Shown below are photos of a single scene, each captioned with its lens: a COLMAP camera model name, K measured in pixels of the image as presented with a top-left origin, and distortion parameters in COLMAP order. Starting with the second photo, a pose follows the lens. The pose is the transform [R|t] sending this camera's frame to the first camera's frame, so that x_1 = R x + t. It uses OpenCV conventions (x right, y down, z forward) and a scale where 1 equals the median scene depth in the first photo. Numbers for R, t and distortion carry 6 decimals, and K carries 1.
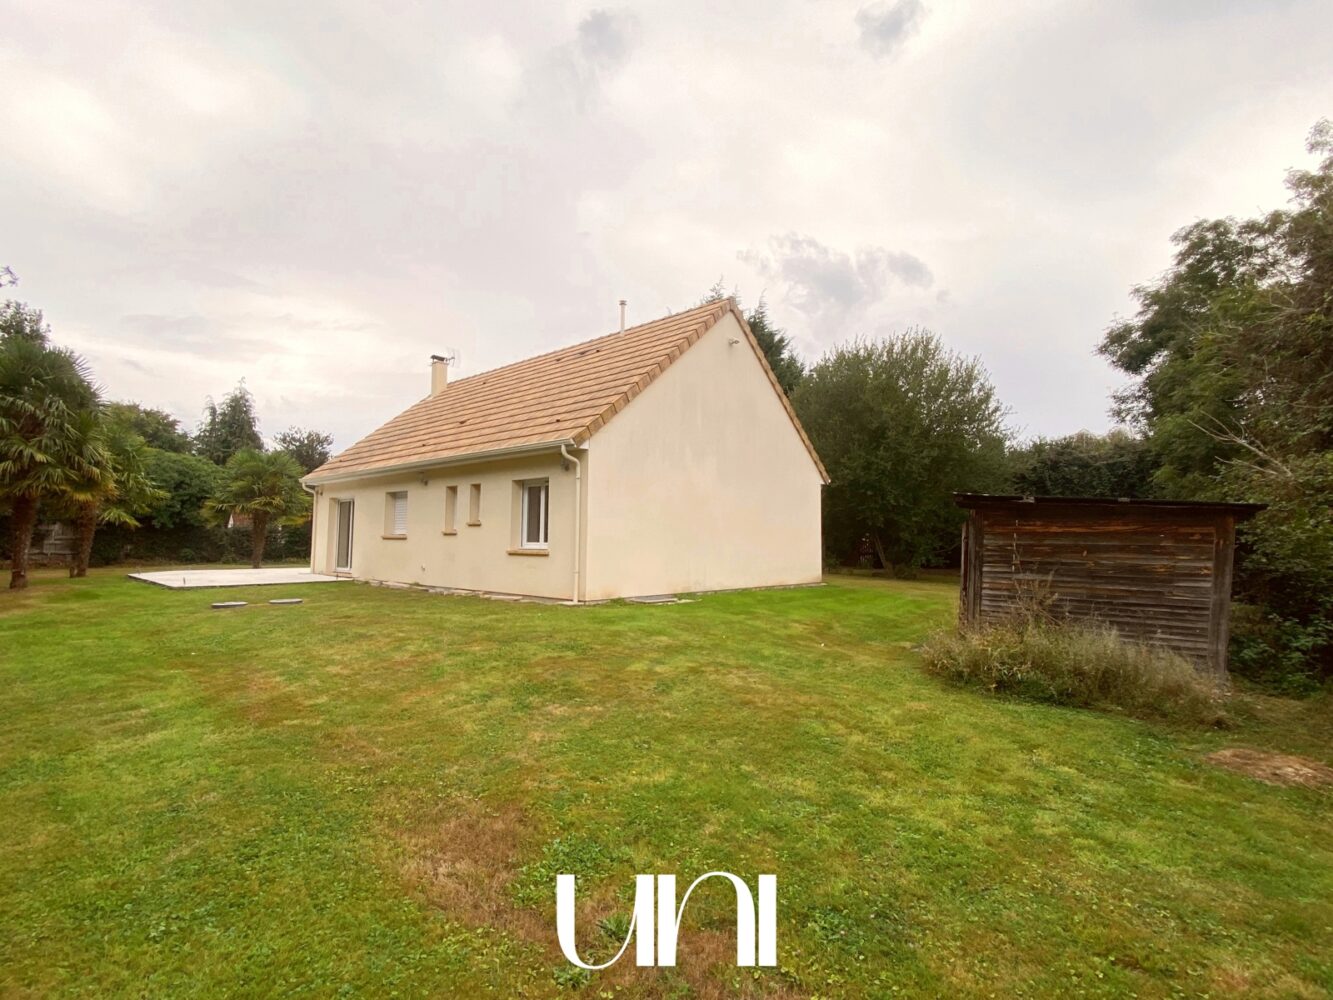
lens RADIAL K [[637.8, 0, 674.7], [0, 637.8, 499.2], [0, 0, 1]] dist [0.021197, -0.021815]
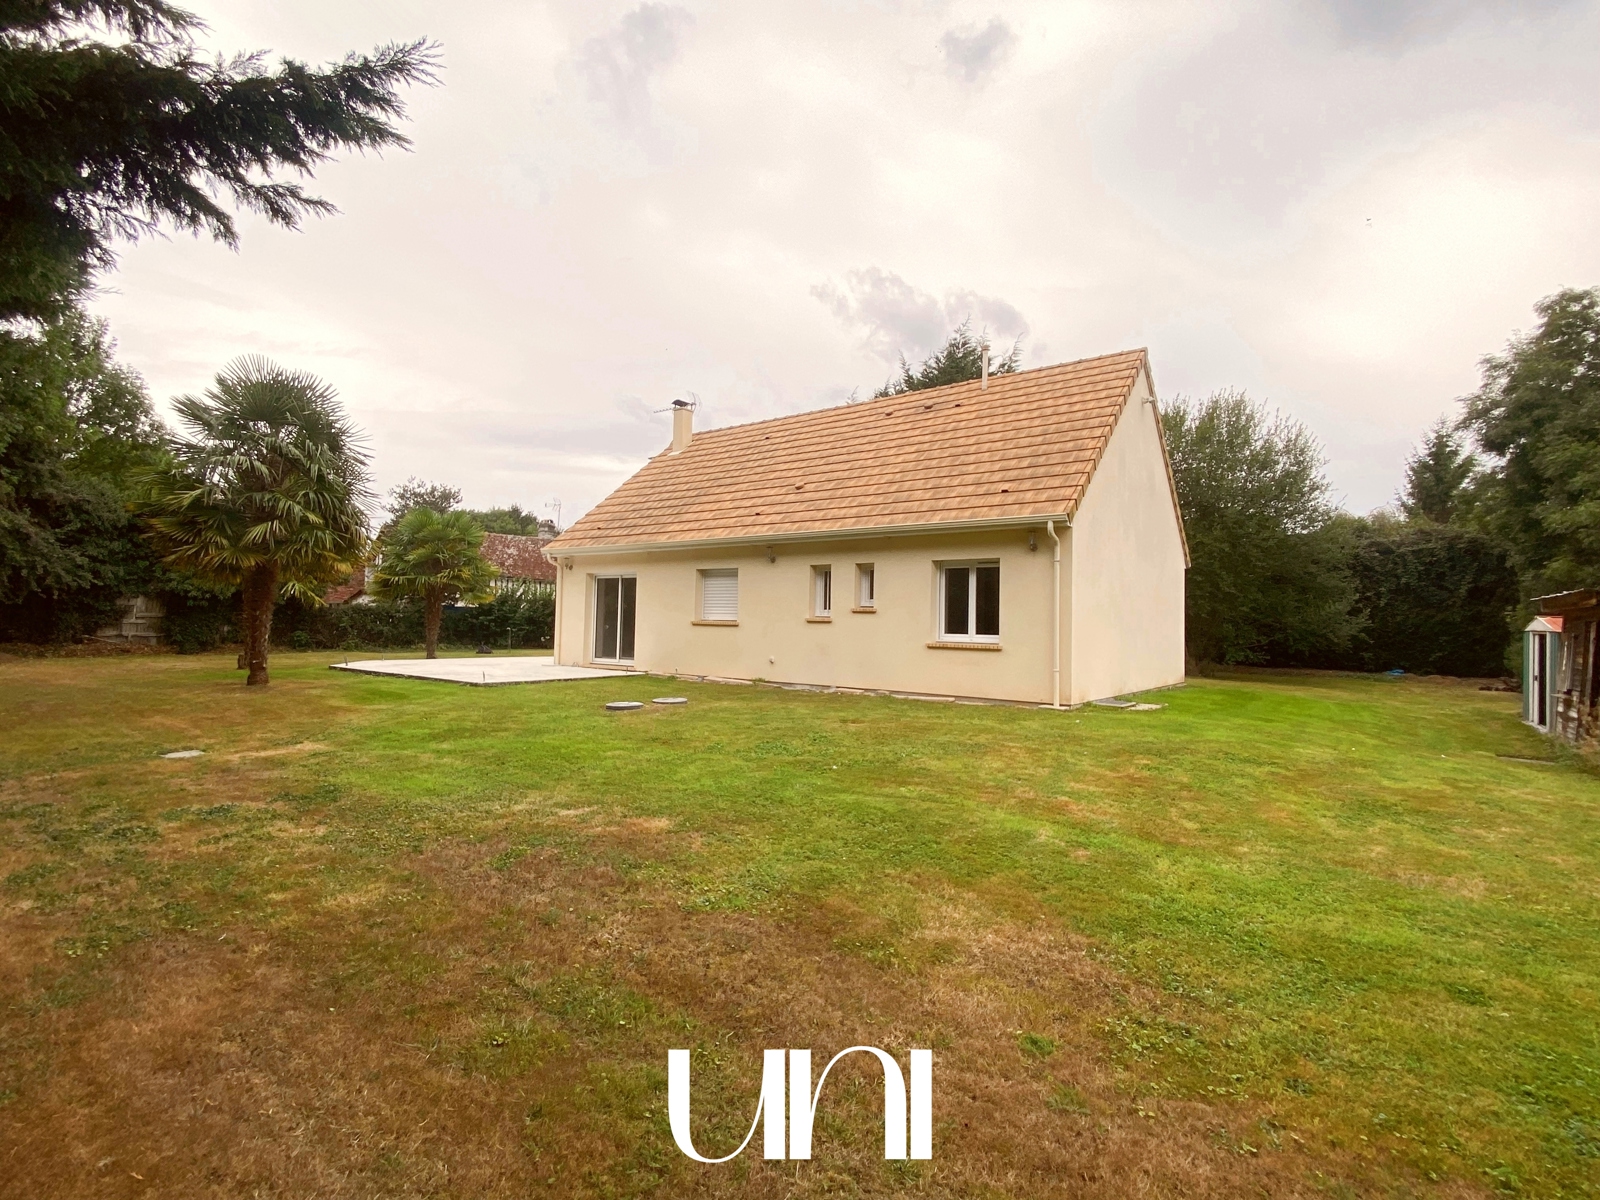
lens RADIAL K [[759.6, 0, 809.8], [0, 759.6, 603.8], [0, 0, 1]] dist [0.029402, -0.030095]
pose [[0.995151, 0.015398, 0.097141, -0.396823], [-0.019057, 0.999139, 0.036853, -0.004934], [-0.096490, -0.038525, 0.994588, 0.010227]]
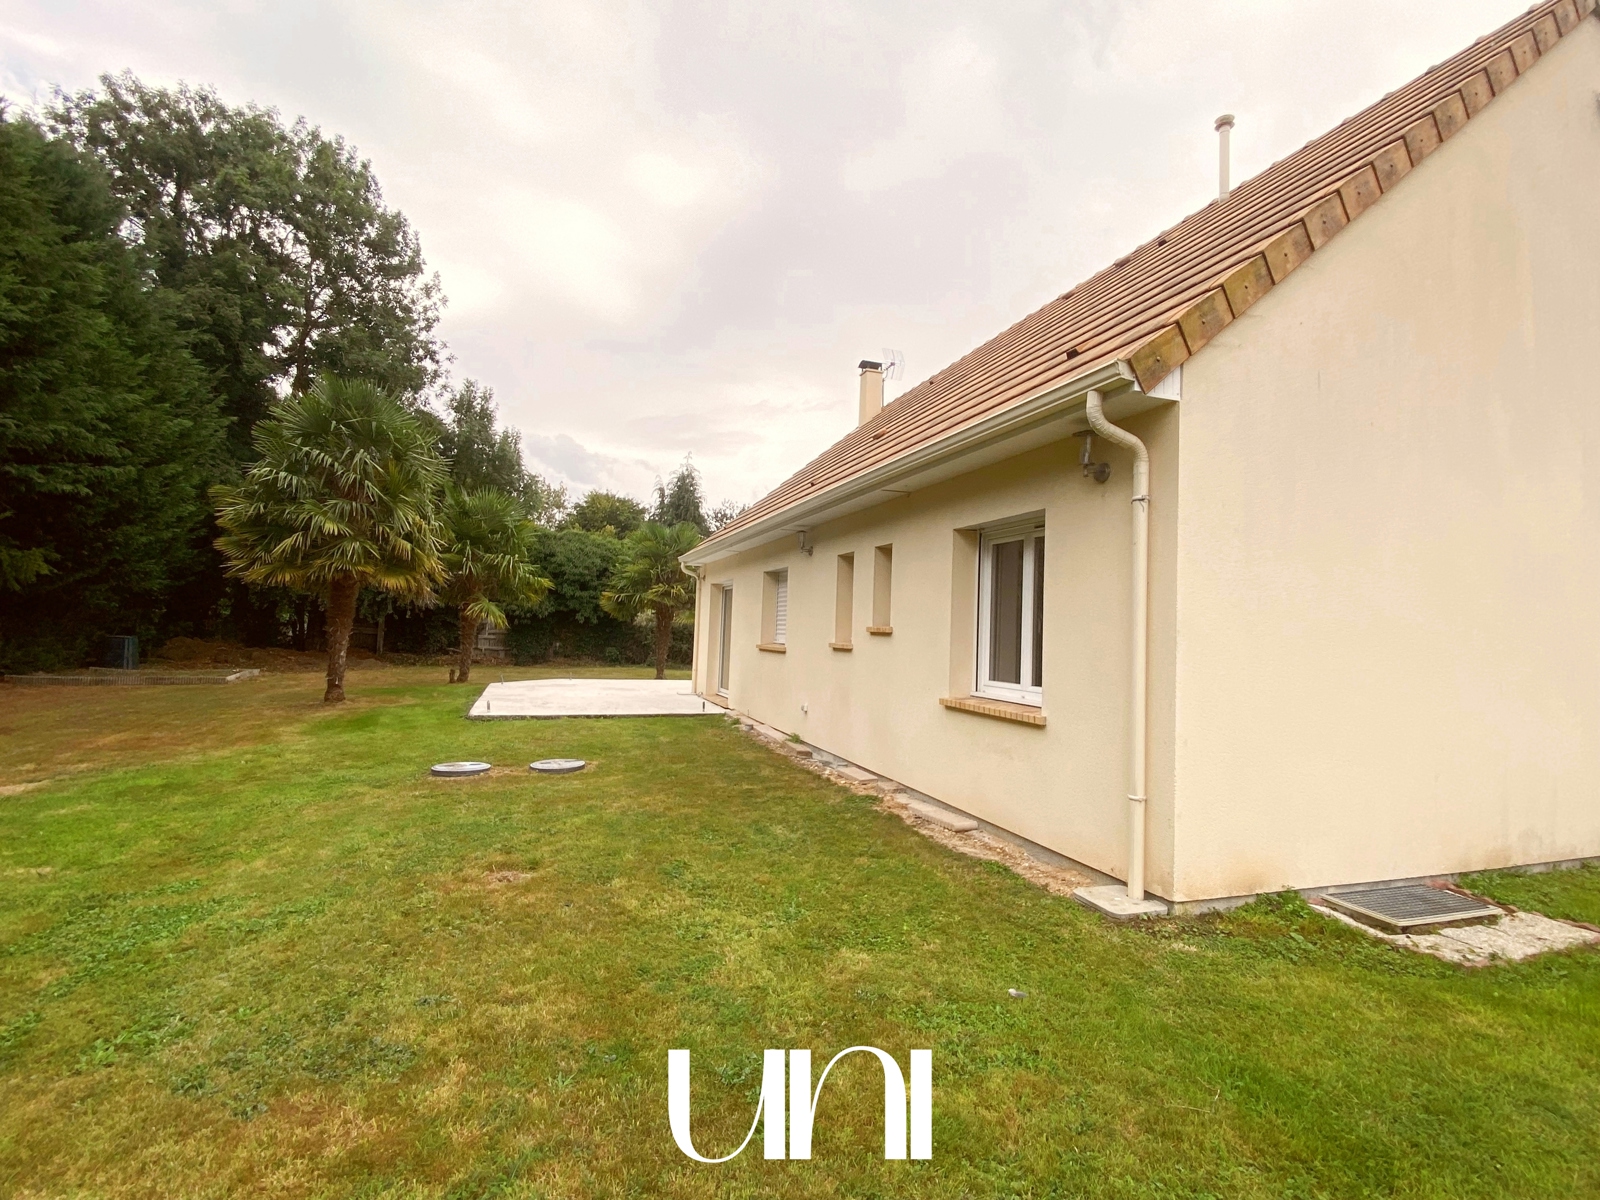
lens RADIAL K [[765.5, 0, 809.8], [0, 765.5, 599.1], [0, 0, 1]] dist [0.021197, -0.021815]
pose [[0.879986, 0.002677, -0.474992, -0.078414], [0.000974, 0.999972, 0.007440, 0.009151], [0.474999, -0.007010, 0.879959, 0.401440]]
